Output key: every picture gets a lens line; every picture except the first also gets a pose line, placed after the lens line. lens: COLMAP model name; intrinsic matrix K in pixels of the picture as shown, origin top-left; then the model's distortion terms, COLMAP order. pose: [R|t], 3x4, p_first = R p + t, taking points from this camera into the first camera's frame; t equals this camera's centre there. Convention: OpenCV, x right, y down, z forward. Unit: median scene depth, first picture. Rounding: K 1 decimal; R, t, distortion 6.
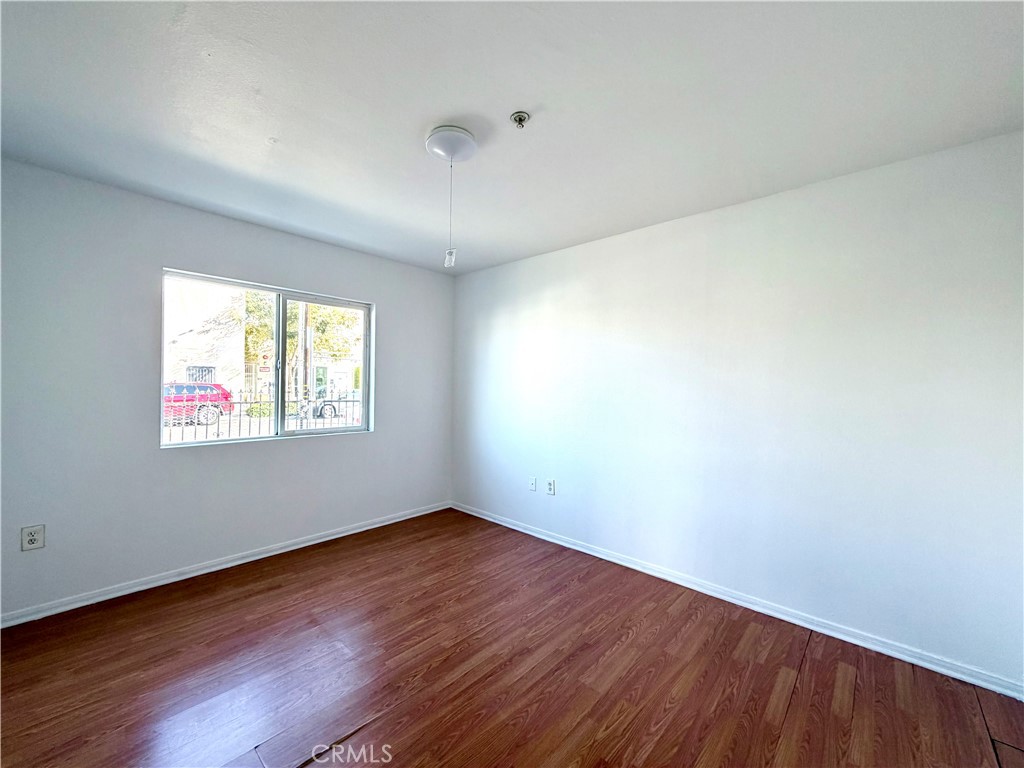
lens RADIAL K [[407.1, 0, 511.8], [0, 407.1, 384.6], [0, 0, 1]] dist [-0.000750, -0.000012]
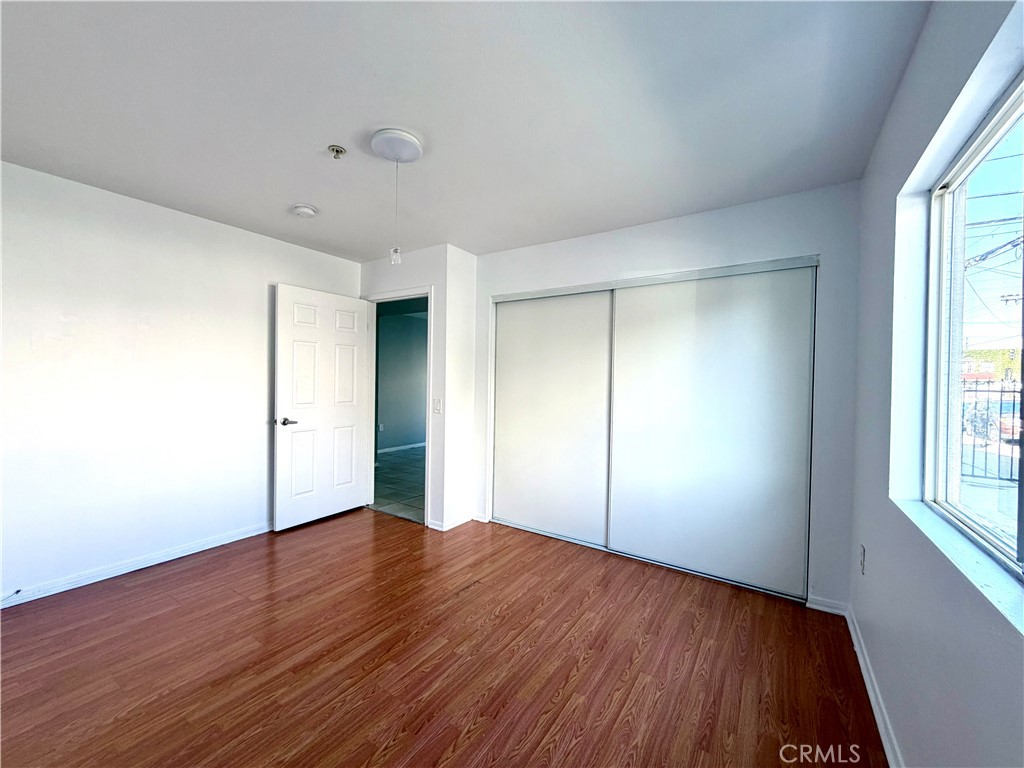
lens RADIAL K [[407.1, 0, 511.7], [0, 407.1, 385.3], [0, 0, 1]] dist [-0.000750, -0.000012]
pose [[-0.986898, -0.029118, -0.158699, -0.262475], [-0.029911, 0.999549, 0.002610, 0.009540], [0.158551, 0.007322, -0.987324, 1.900728]]
